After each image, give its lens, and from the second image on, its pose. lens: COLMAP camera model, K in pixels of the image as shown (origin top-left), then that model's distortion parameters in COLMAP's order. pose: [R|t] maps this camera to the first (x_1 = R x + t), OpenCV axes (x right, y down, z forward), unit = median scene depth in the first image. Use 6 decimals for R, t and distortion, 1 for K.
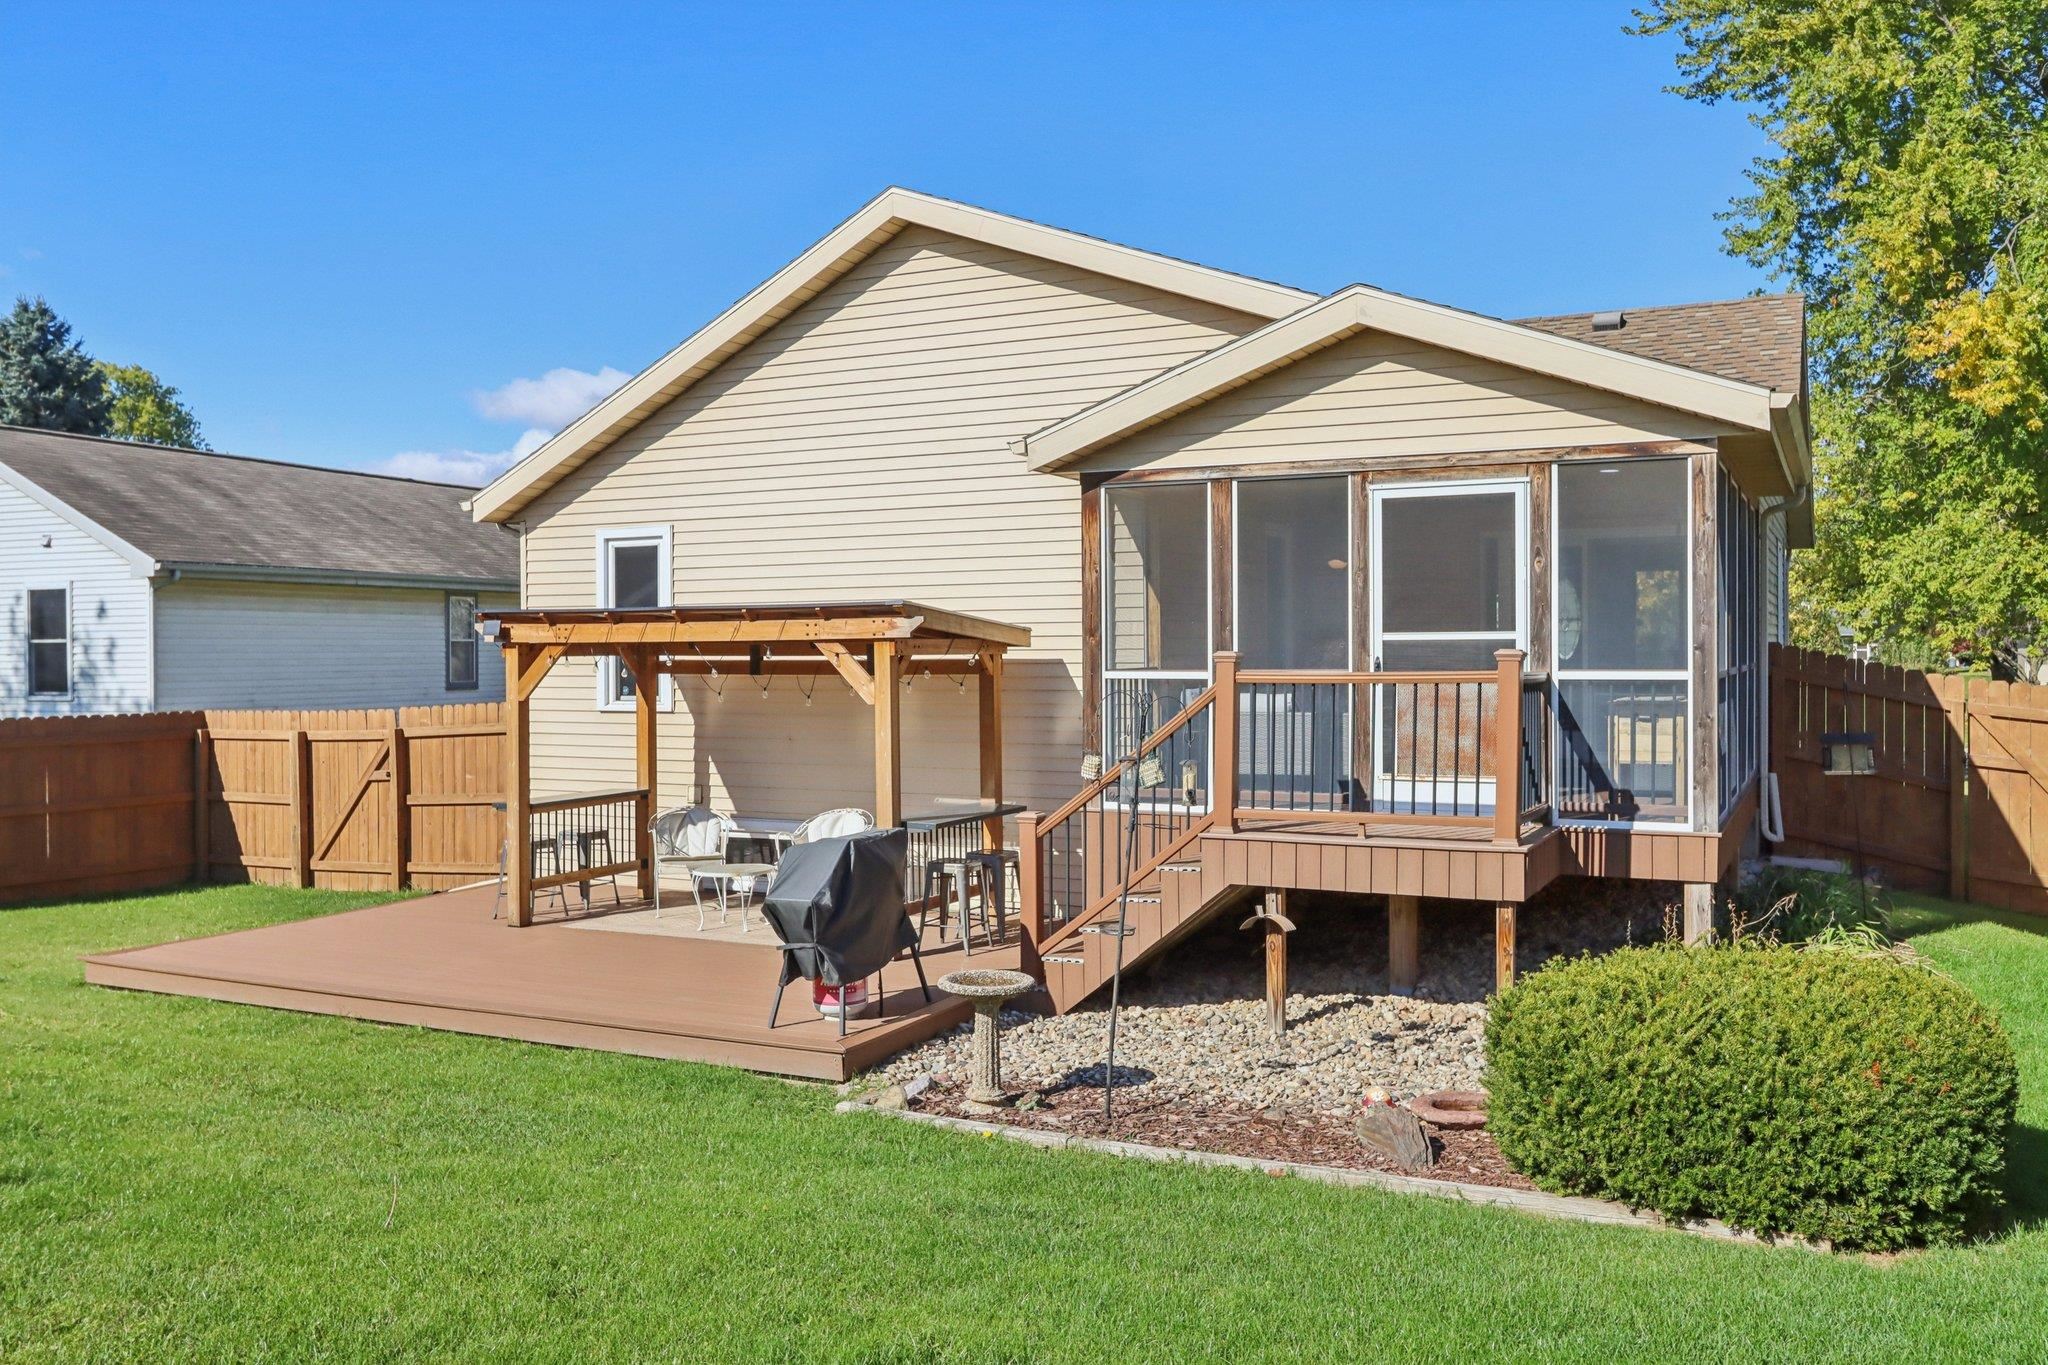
lens RADIAL K [[1697.5, 0, 1025.5], [0, 1697.5, 696.9], [0, 0, 1]] dist [0.003392, 0.001772]
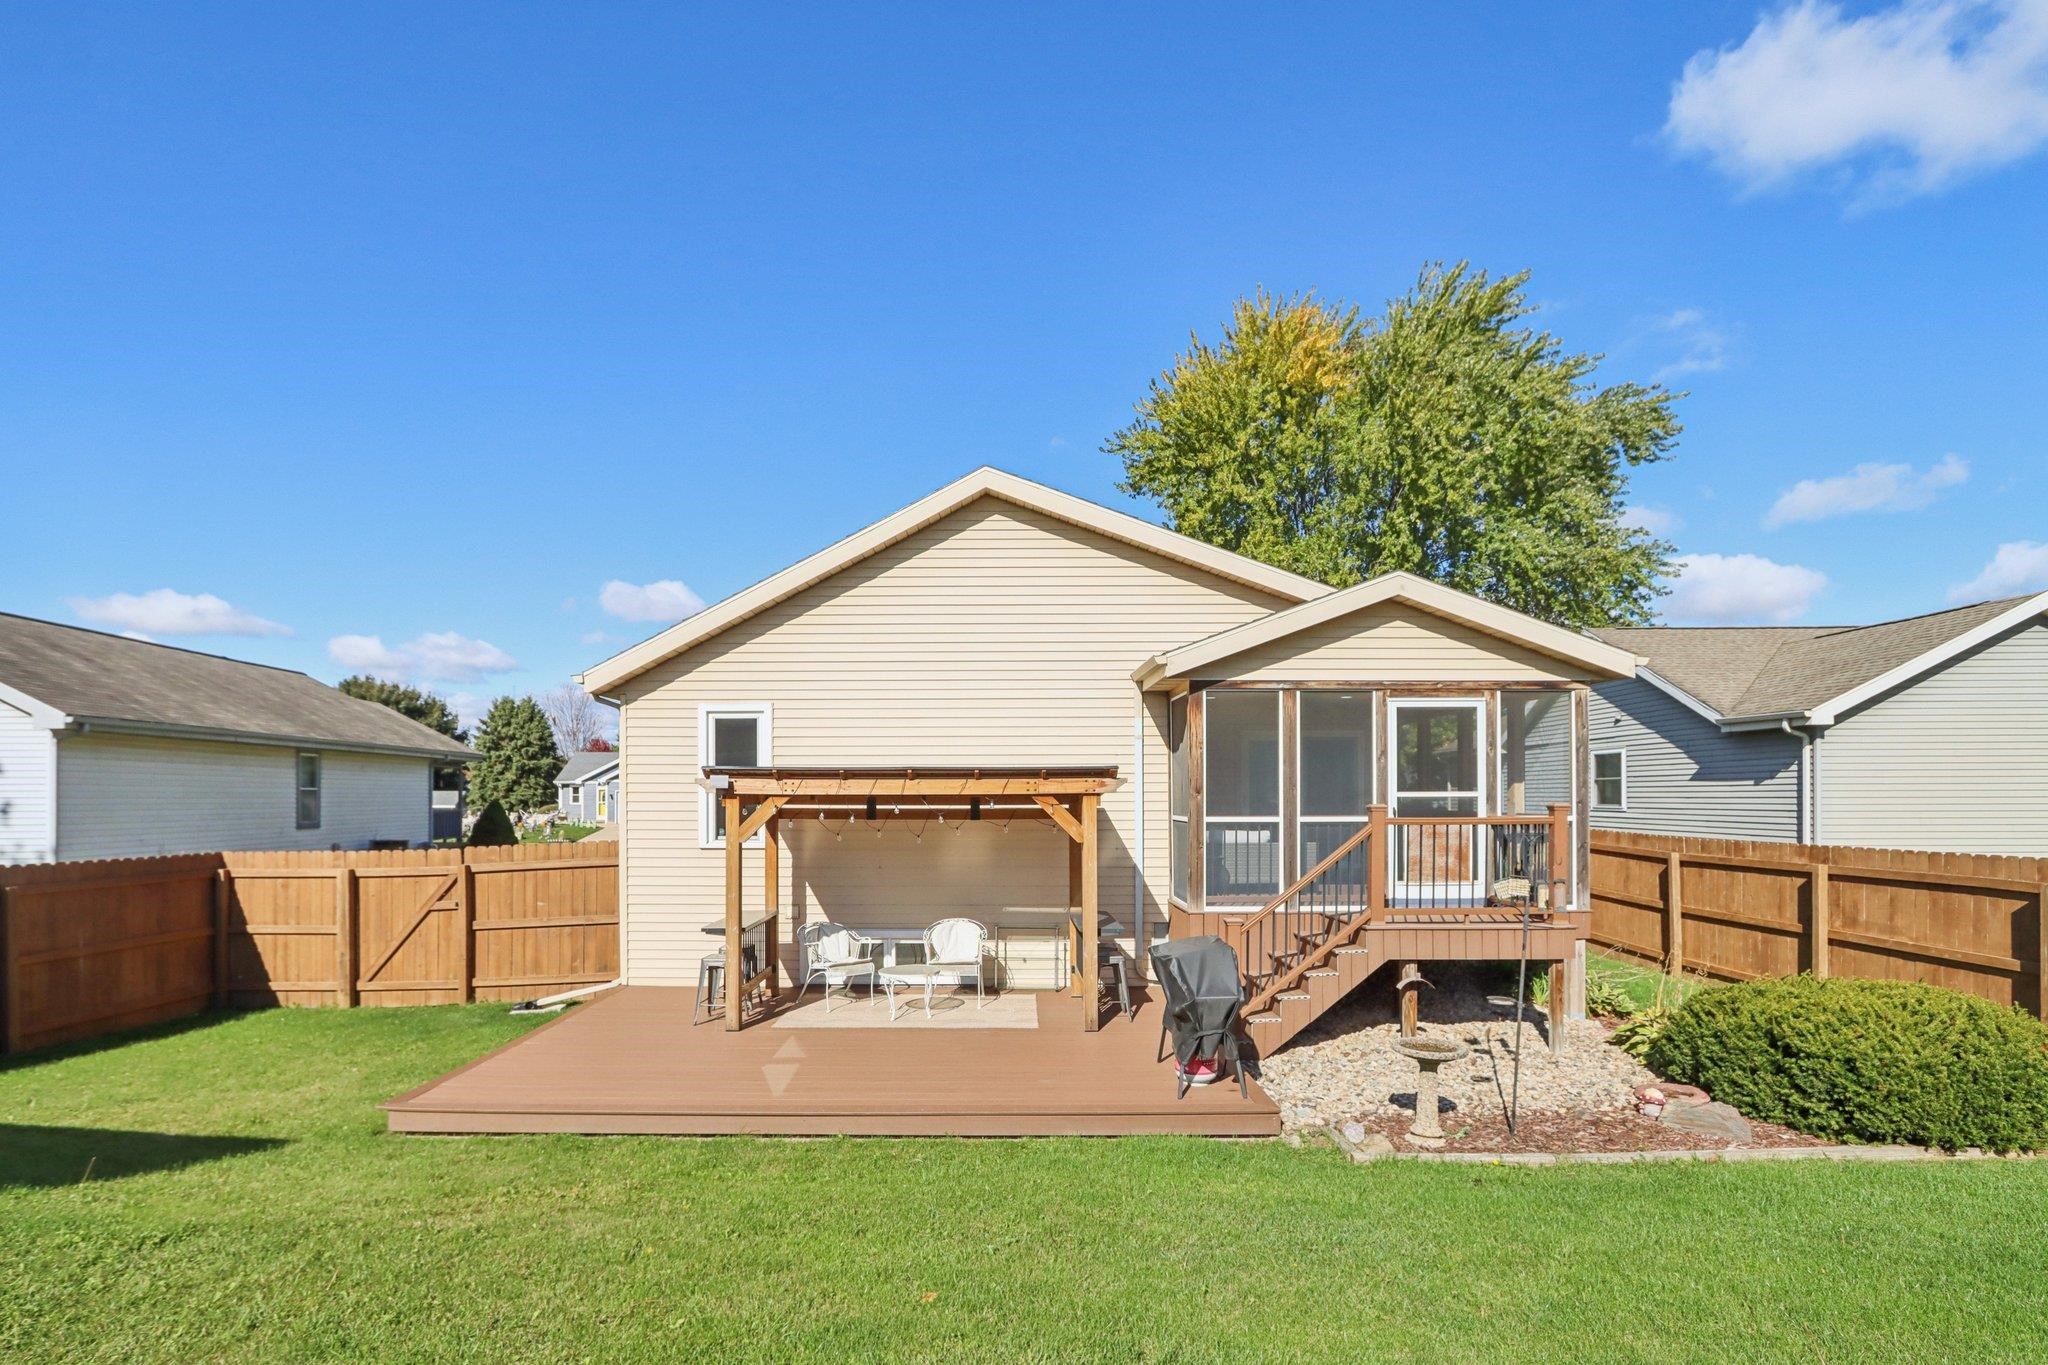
lens RADIAL K [[968.2, 0, 1040.3], [0, 968.2, 815.2], [0, 0, 1]] dist [-0.017566, 0.002773]
pose [[0.891025, -0.002258, 0.453948, -0.386684], [0.007072, 0.999935, -0.008907, -0.008431], [-0.453899, 0.011147, 0.890984, 0.275393]]
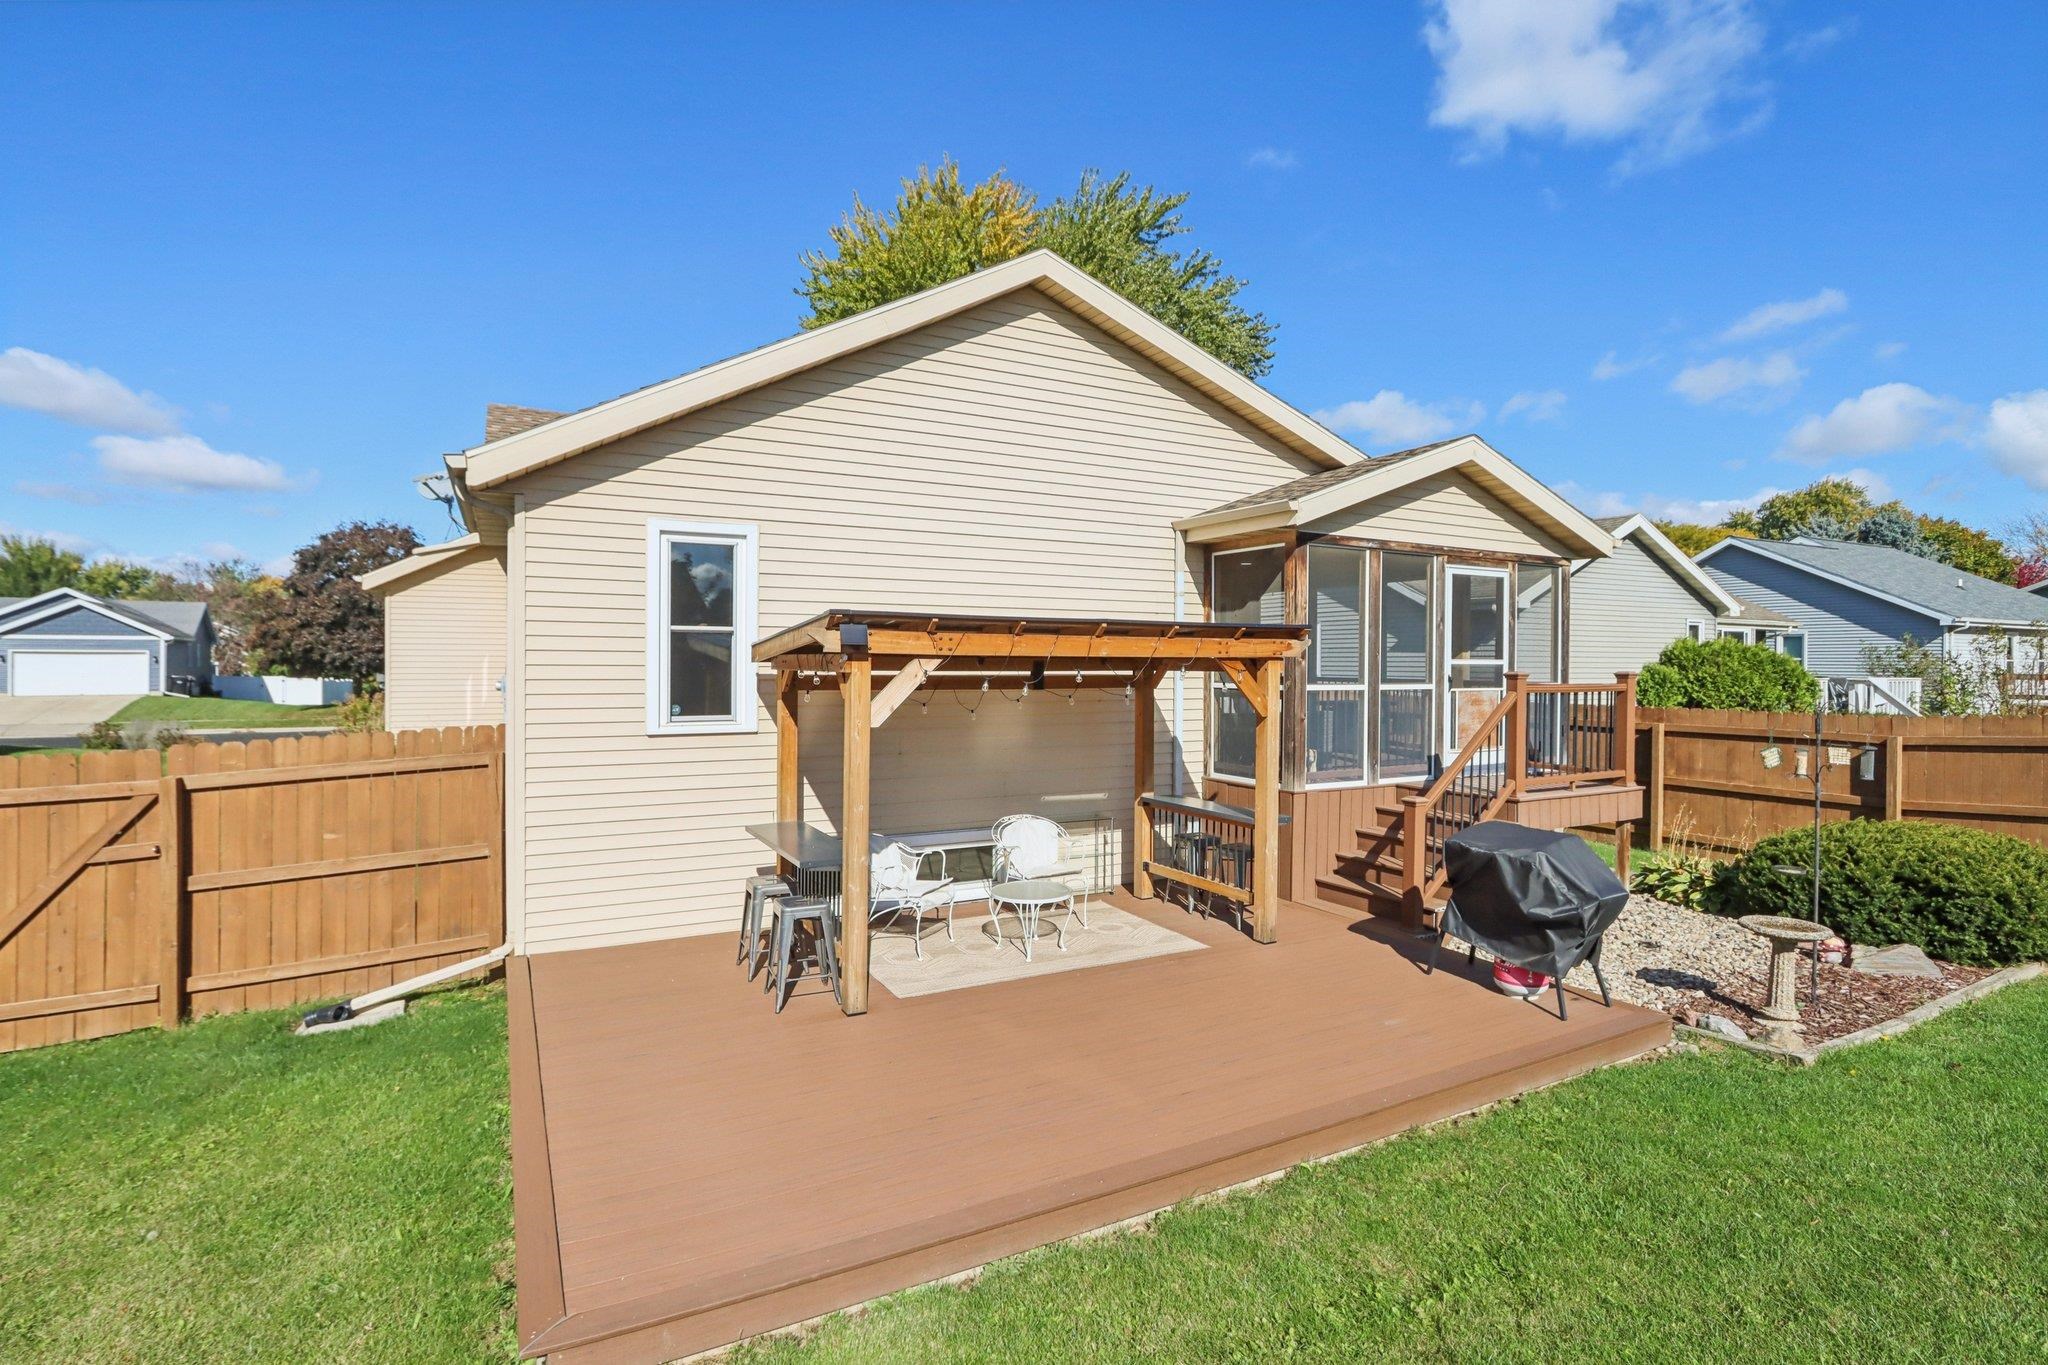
lens RADIAL K [[968.2, 0, 1011.6], [0, 968.2, 677.3], [0, 0, 1]] dist [-0.017566, 0.002773]
pose [[0.583705, 0.001083, 0.811965, -0.586037], [0.013684, 0.999844, -0.011171, -0.013254], [-0.811850, 0.017631, 0.583599, 0.636602]]
